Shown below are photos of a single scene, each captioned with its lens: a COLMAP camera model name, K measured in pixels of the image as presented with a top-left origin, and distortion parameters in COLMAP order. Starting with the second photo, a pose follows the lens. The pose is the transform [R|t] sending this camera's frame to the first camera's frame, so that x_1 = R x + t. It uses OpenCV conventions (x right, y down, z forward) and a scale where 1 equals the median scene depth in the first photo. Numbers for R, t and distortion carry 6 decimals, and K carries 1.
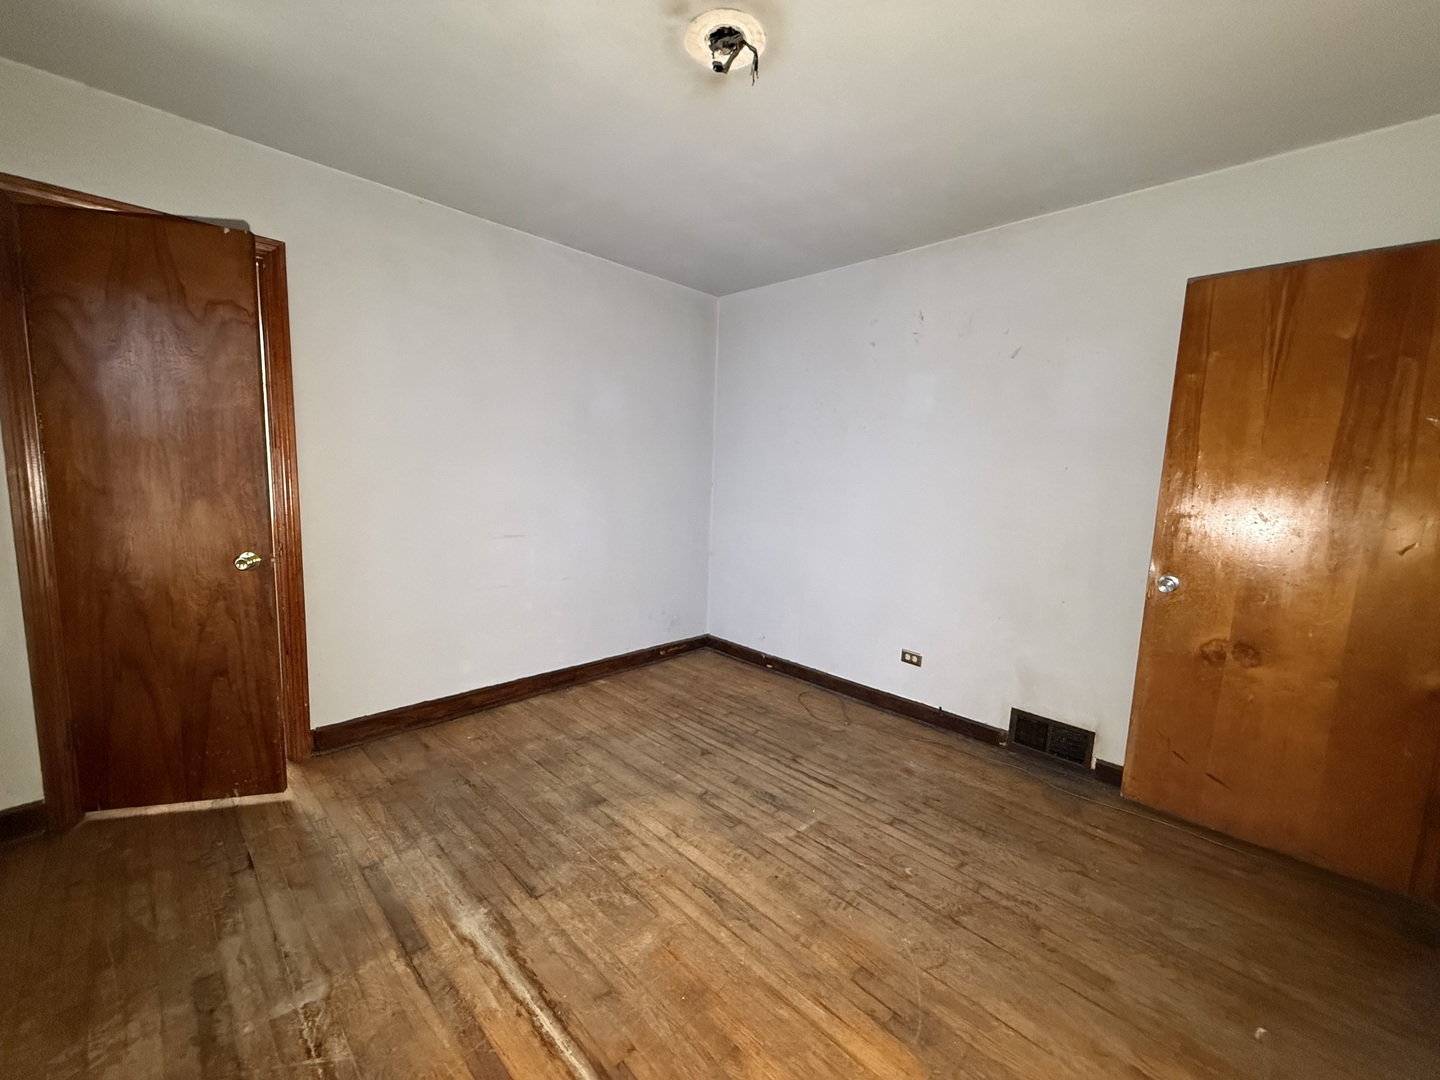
lens RADIAL K [[575.0, 0, 711.2], [0, 575.0, 539.8], [0, 0, 1]] dist [-0.002233, 0.000386]
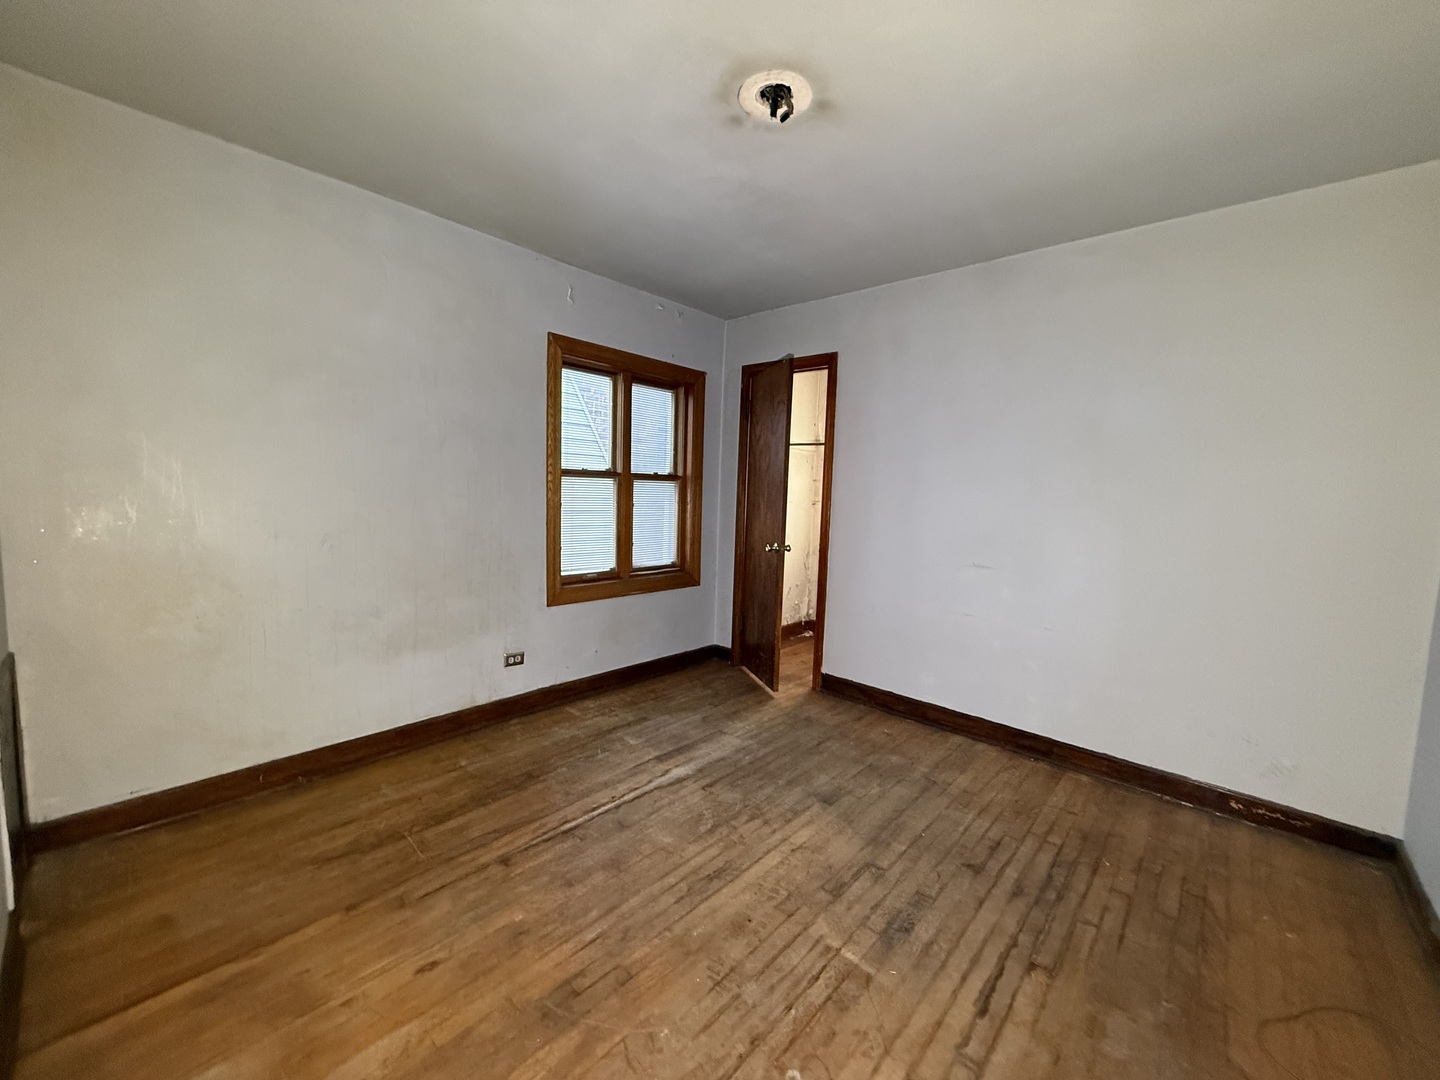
lens RADIAL K [[575.0, 0, 713.8], [0, 575.0, 537.7], [0, 0, 1]] dist [-0.002233, 0.000386]
pose [[0.039459, 0.054960, -0.997709, 0.889648], [-0.156840, 0.986450, 0.048137, -0.044066], [0.986835, 0.154581, 0.047544, 0.725059]]
